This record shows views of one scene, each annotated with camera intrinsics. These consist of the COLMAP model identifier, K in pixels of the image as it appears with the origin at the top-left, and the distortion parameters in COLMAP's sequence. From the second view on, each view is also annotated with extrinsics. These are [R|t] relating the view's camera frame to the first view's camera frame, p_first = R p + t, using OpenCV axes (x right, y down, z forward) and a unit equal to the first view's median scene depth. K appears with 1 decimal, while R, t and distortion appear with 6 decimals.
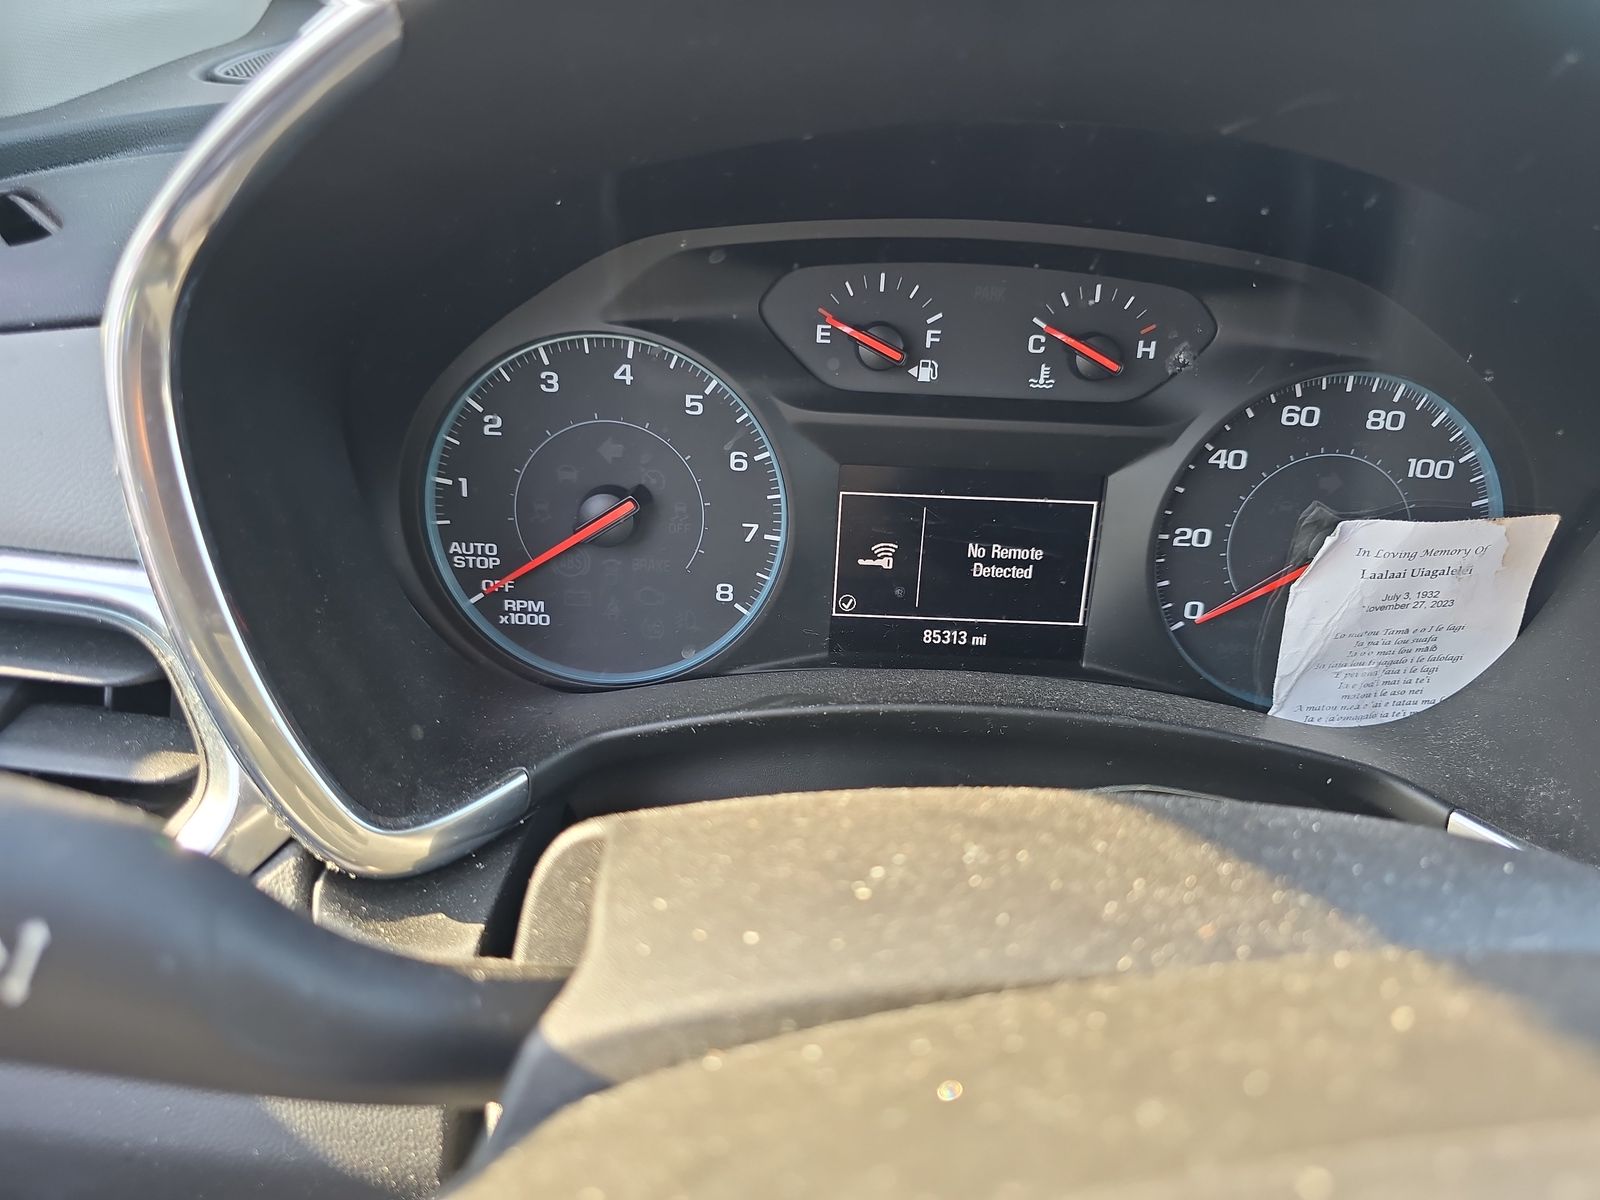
lens RADIAL K [[1086.7, 0, 800.0], [0, 1086.7, 600.0], [0, 0, 1]] dist [0.039245, -0.052403]
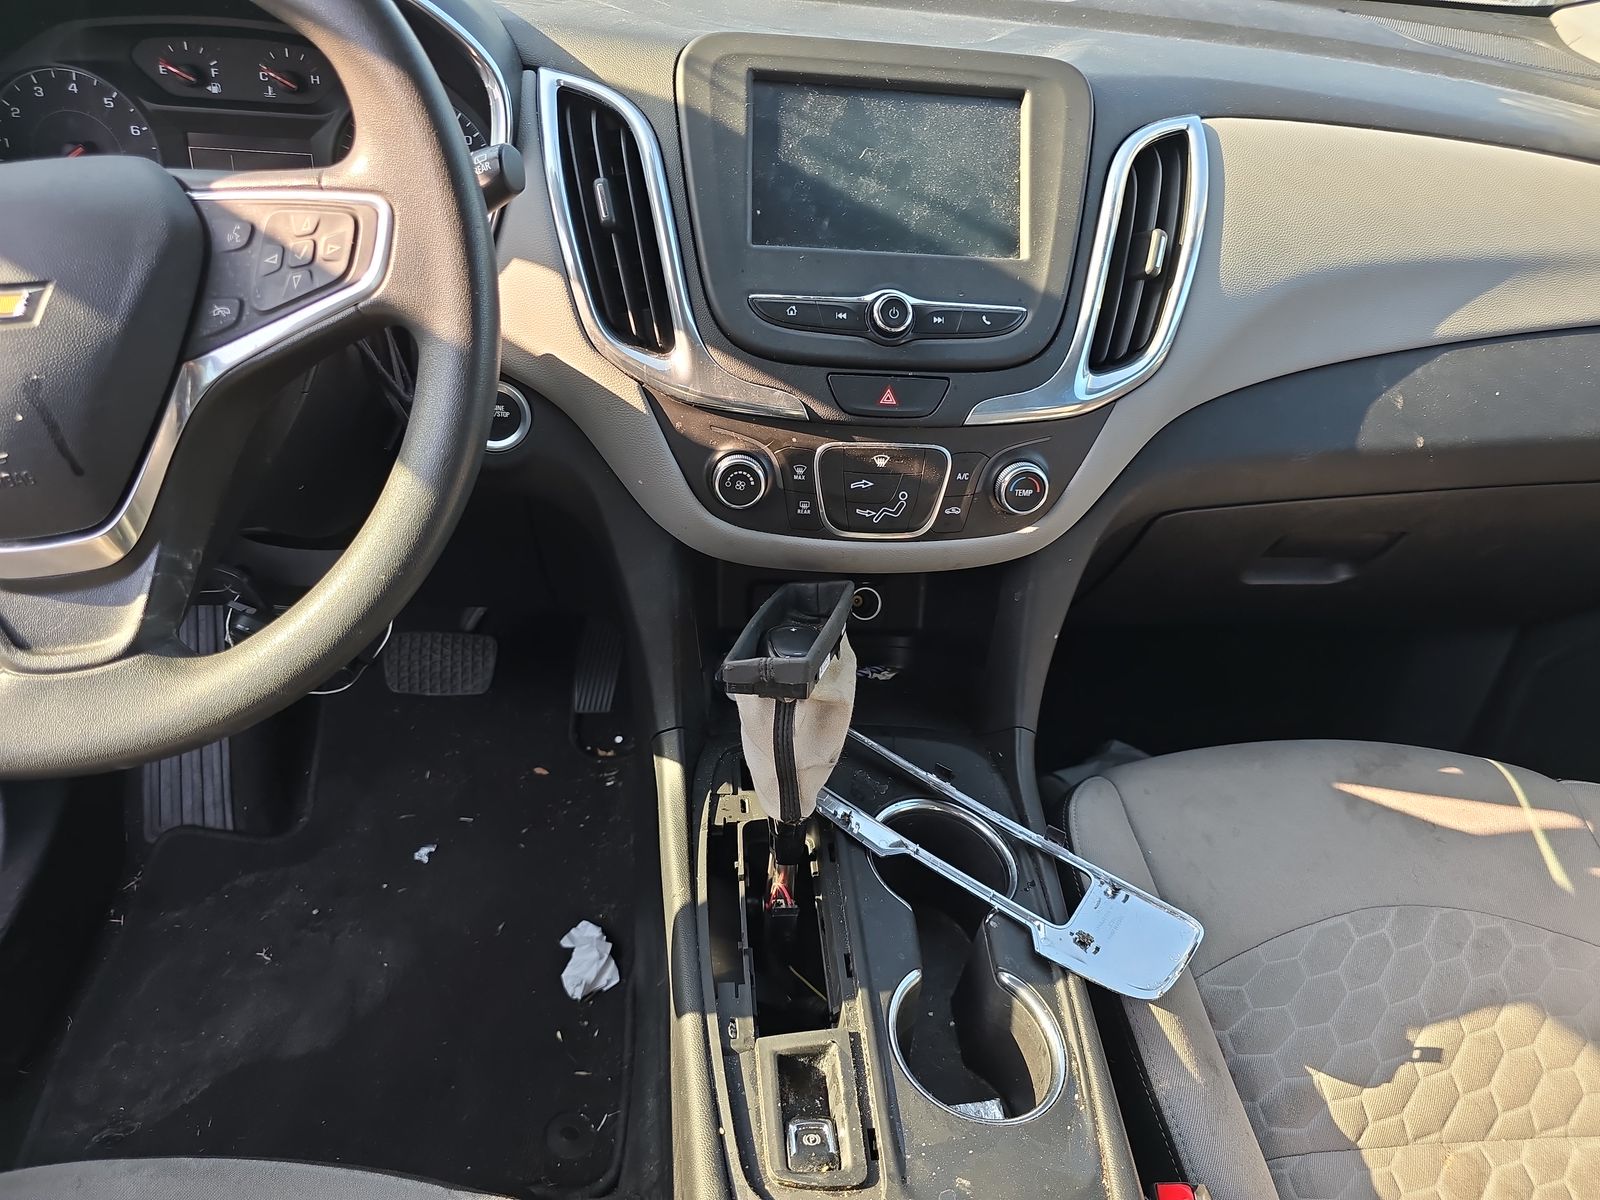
lens RADIAL K [[1075.2, 0, 803.2], [0, 1075.2, 605.5], [0, 0, 1]] dist [0.050294, -0.044610]
pose [[0.997425, -0.023132, 0.067884, 1.130171], [0.014727, 0.992447, 0.121790, 0.583118], [-0.070189, -0.120477, 0.990232, -1.416795]]
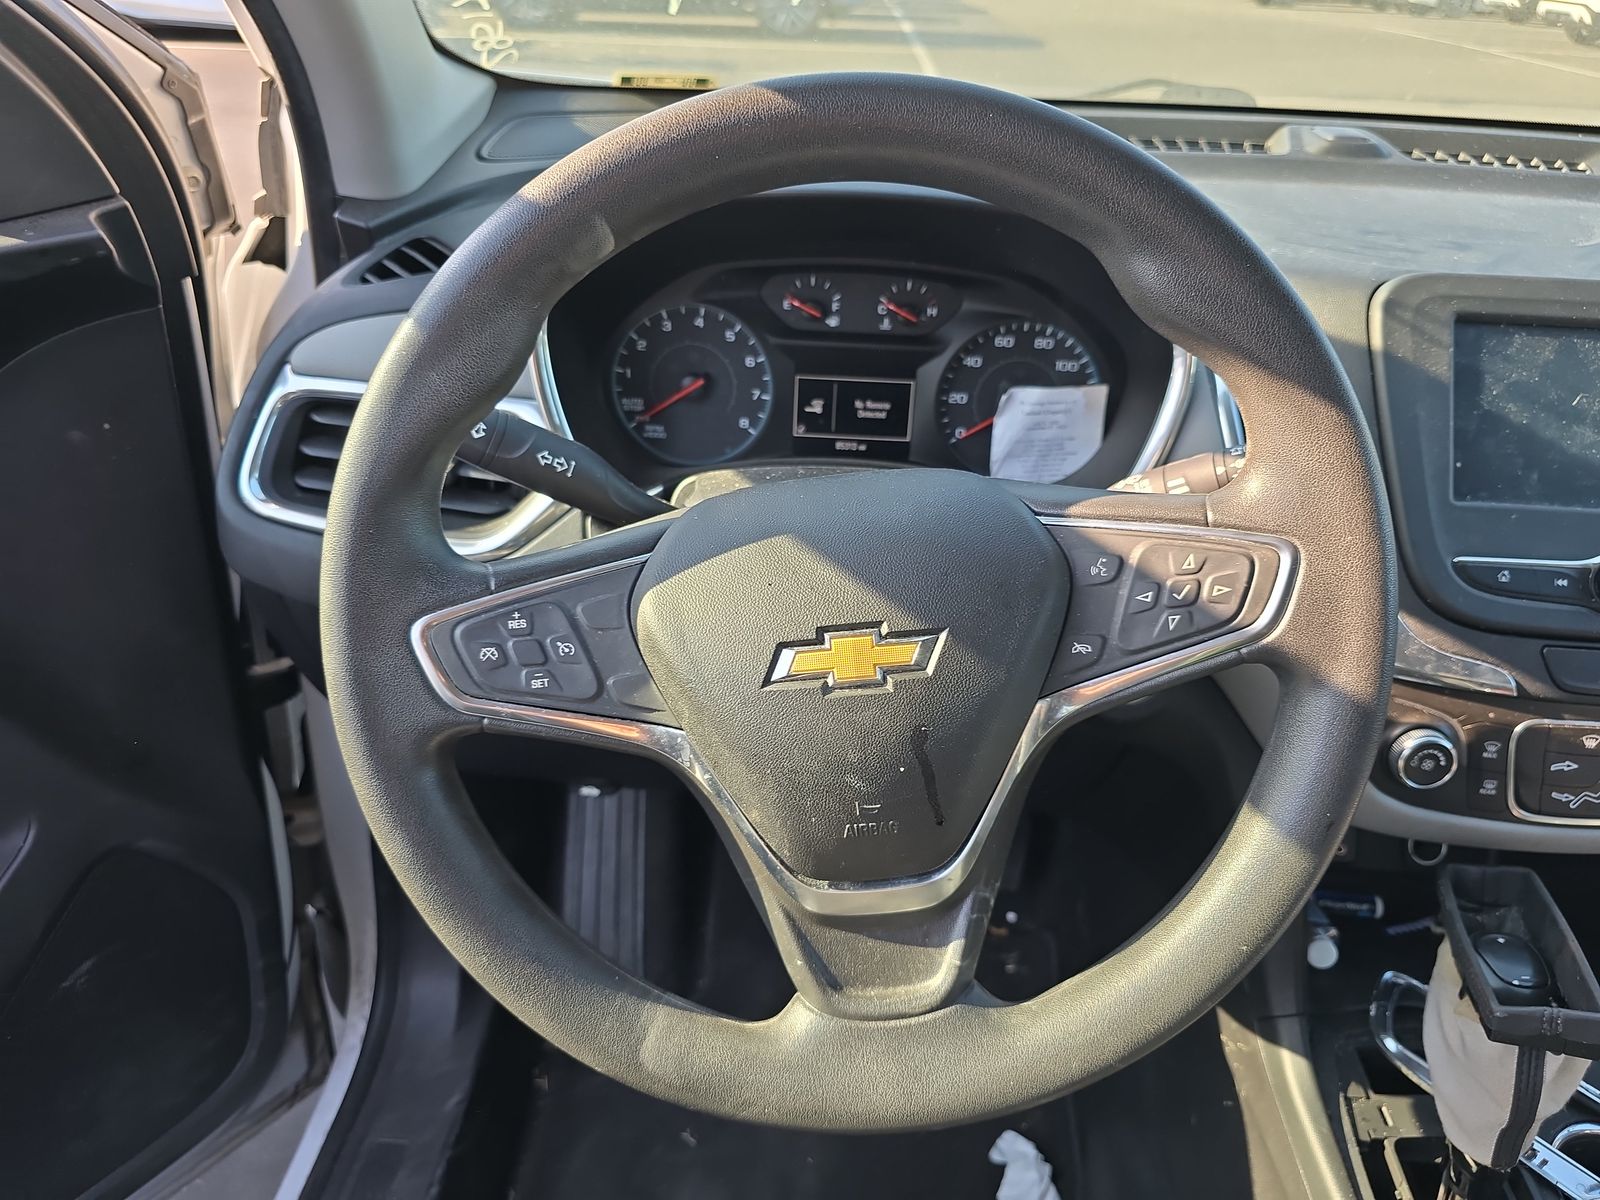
lens RADIAL K [[1086.7, 0, 800.0], [0, 1086.7, 600.0], [0, 0, 1]] dist [0.039245, -0.052403]
pose [[0.997716, 0.016205, -0.065582, 0.199952], [-0.011989, 0.997867, 0.064168, 0.215147], [0.066482, -0.063235, 0.995782, -1.245399]]
